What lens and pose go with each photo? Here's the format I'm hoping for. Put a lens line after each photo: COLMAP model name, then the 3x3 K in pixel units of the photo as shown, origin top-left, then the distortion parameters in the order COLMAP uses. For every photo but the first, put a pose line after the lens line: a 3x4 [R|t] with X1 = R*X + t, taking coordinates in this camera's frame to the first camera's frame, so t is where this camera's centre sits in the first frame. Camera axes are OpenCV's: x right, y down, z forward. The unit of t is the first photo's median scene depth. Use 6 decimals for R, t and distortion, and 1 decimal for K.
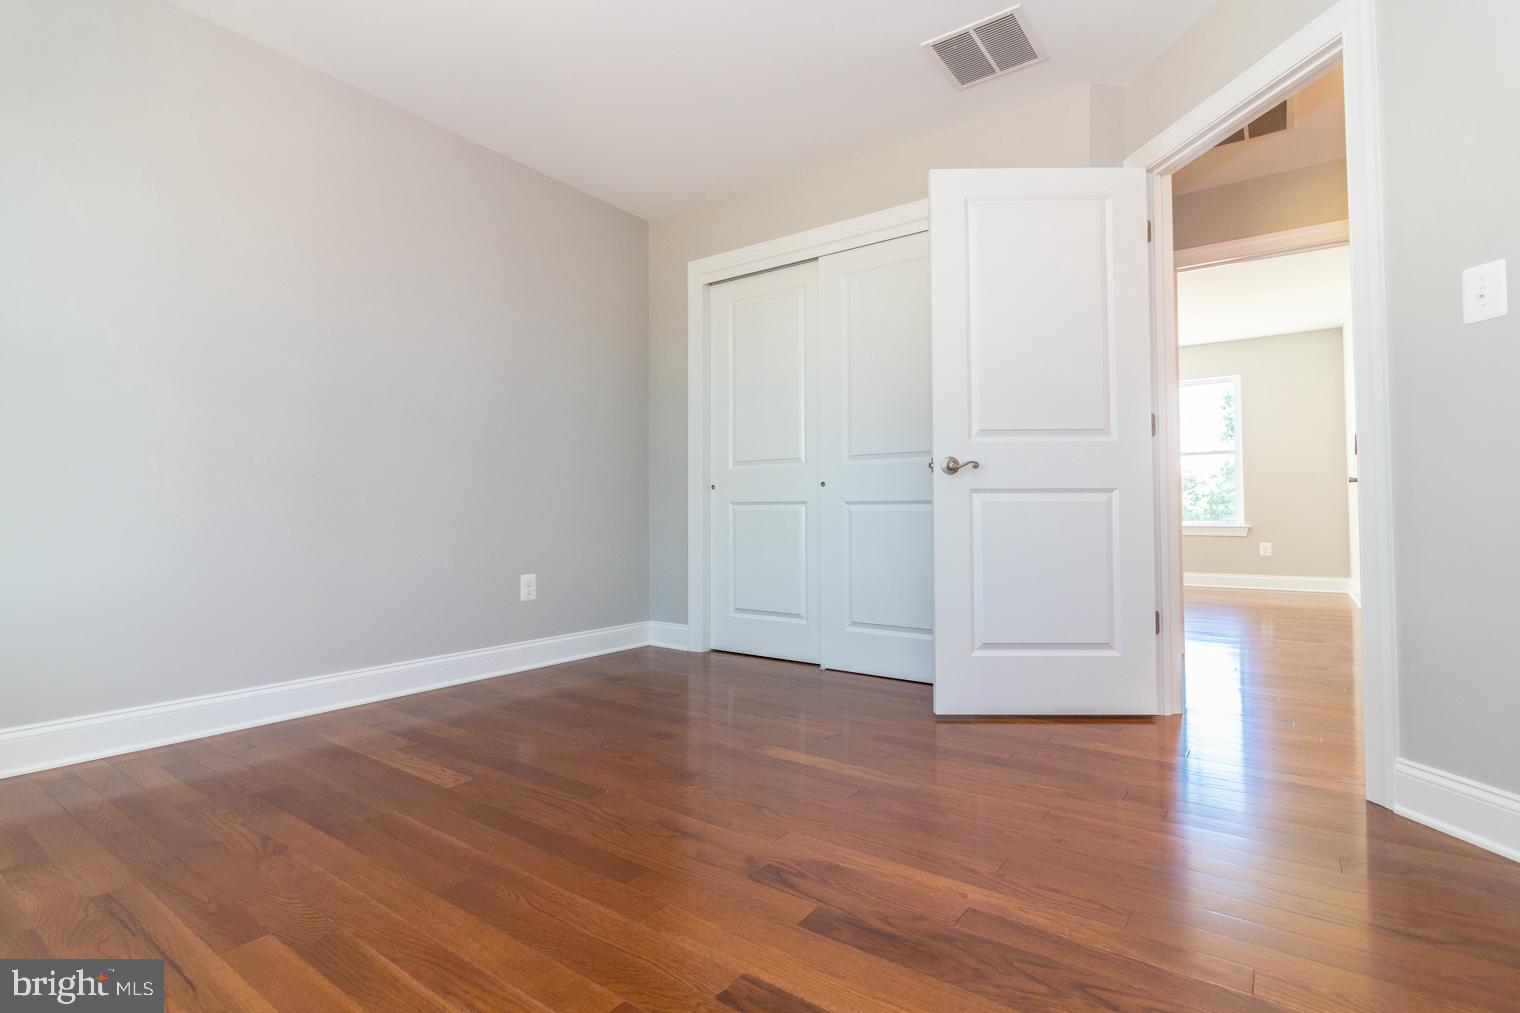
lens RADIAL K [[744.3, 0, 762.3], [0, 744.3, 491.1], [0, 0, 1]] dist [-0.001073, -0.000417]
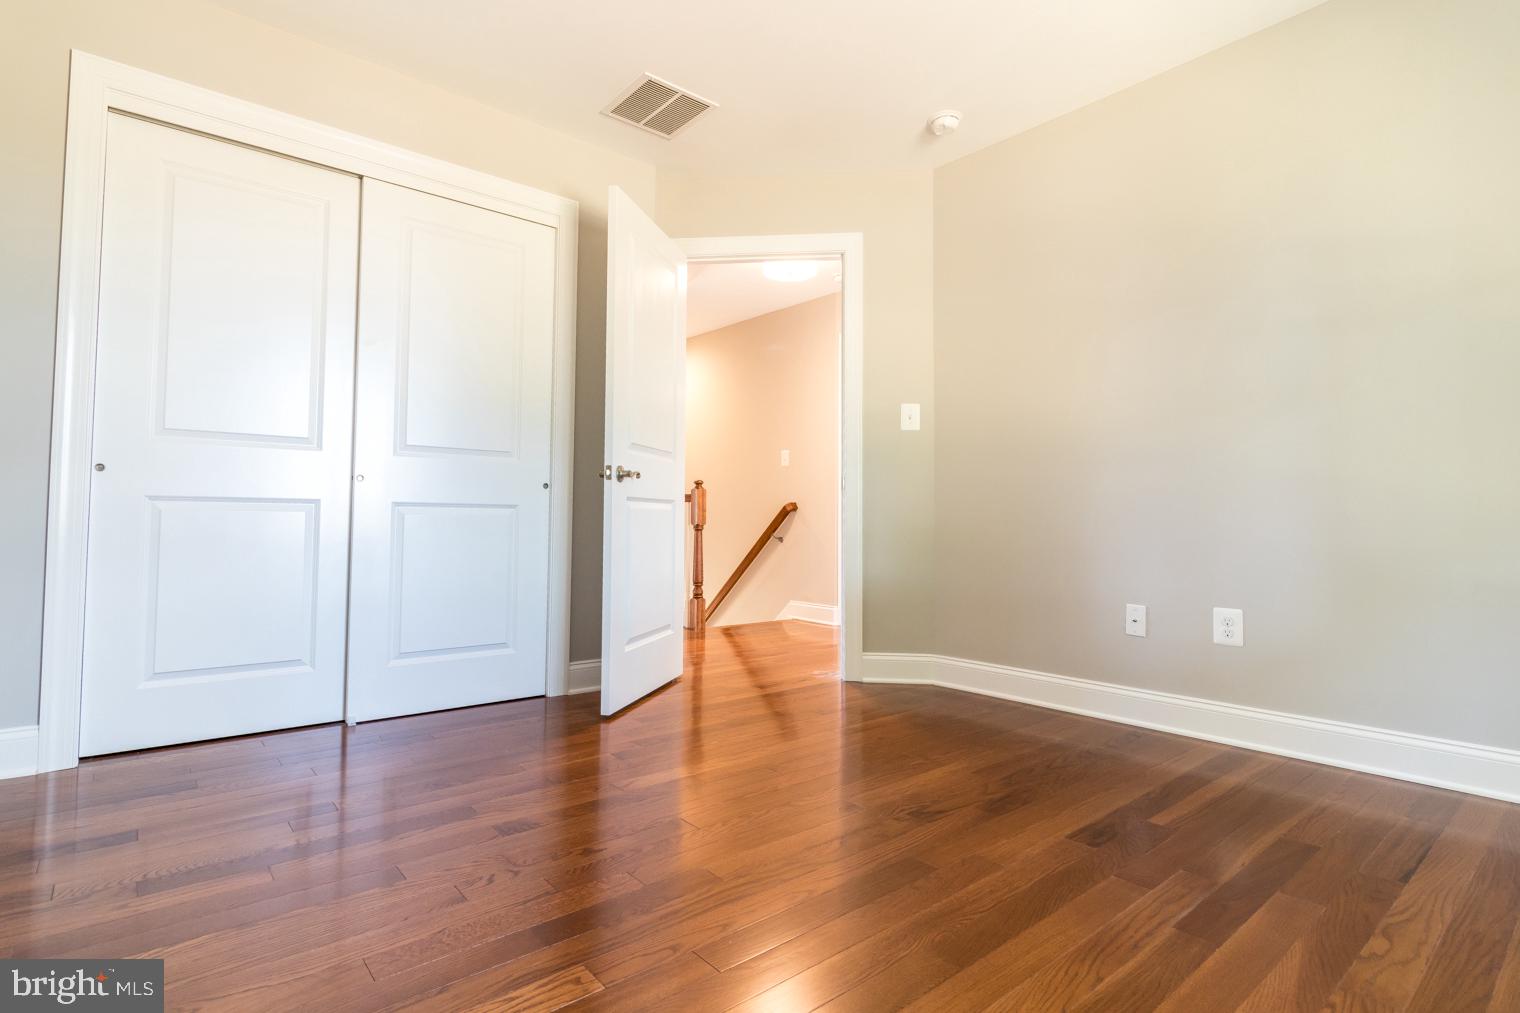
lens RADIAL K [[744.3, 0, 762.3], [0, 744.3, 491.1], [0, 0, 1]] dist [-0.001073, -0.000417]
pose [[0.240892, 0.040675, 0.969699, -0.774517], [-0.039789, 0.998695, -0.032007, 0.017091], [-0.969736, -0.030873, 0.242196, 0.594728]]
